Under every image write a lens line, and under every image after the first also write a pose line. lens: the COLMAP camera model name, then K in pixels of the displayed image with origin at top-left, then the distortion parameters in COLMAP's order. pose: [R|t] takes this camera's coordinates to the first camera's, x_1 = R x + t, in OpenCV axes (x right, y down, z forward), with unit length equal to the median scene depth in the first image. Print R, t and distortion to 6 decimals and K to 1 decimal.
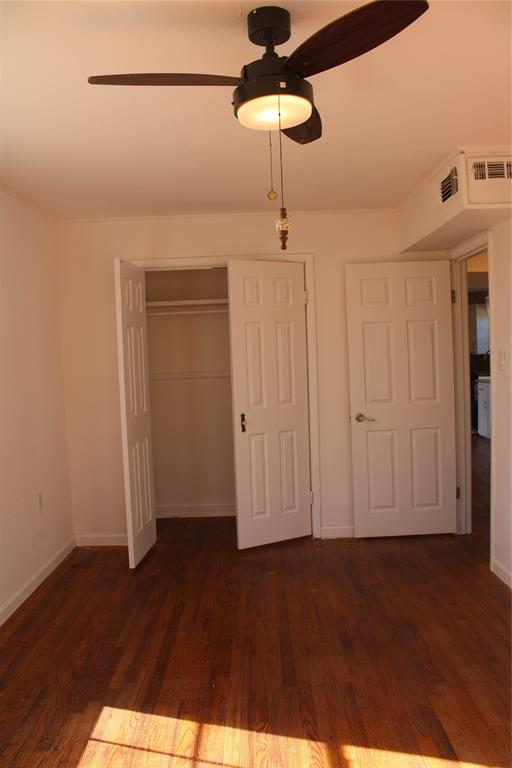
lens RADIAL K [[632.8, 0, 256.0], [0, 632.8, 384.0], [0, 0, 1]] dist [-0.173392, 0.154658]
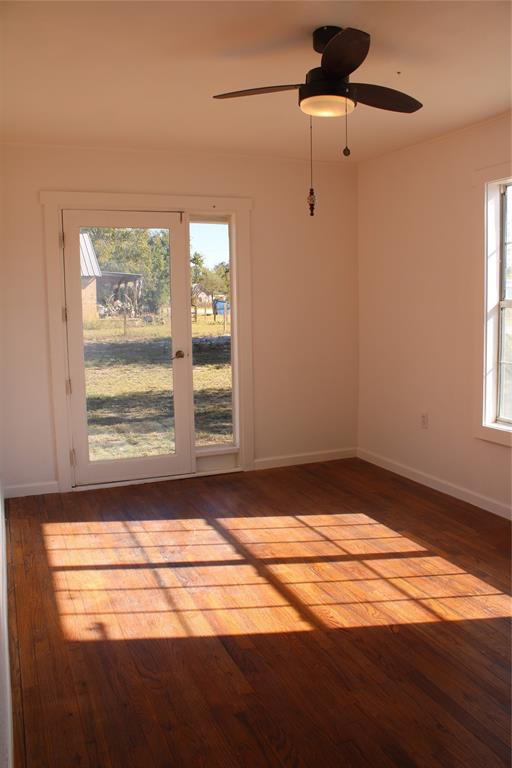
lens RADIAL K [[632.8, 0, 256.0], [0, 632.8, 384.0], [0, 0, 1]] dist [-0.173392, 0.154658]
pose [[-0.923894, 0.103454, -0.368398, 0.602692], [0.039092, 0.983240, 0.178076, -0.065179], [0.380646, 0.150122, -0.912454, 1.878684]]
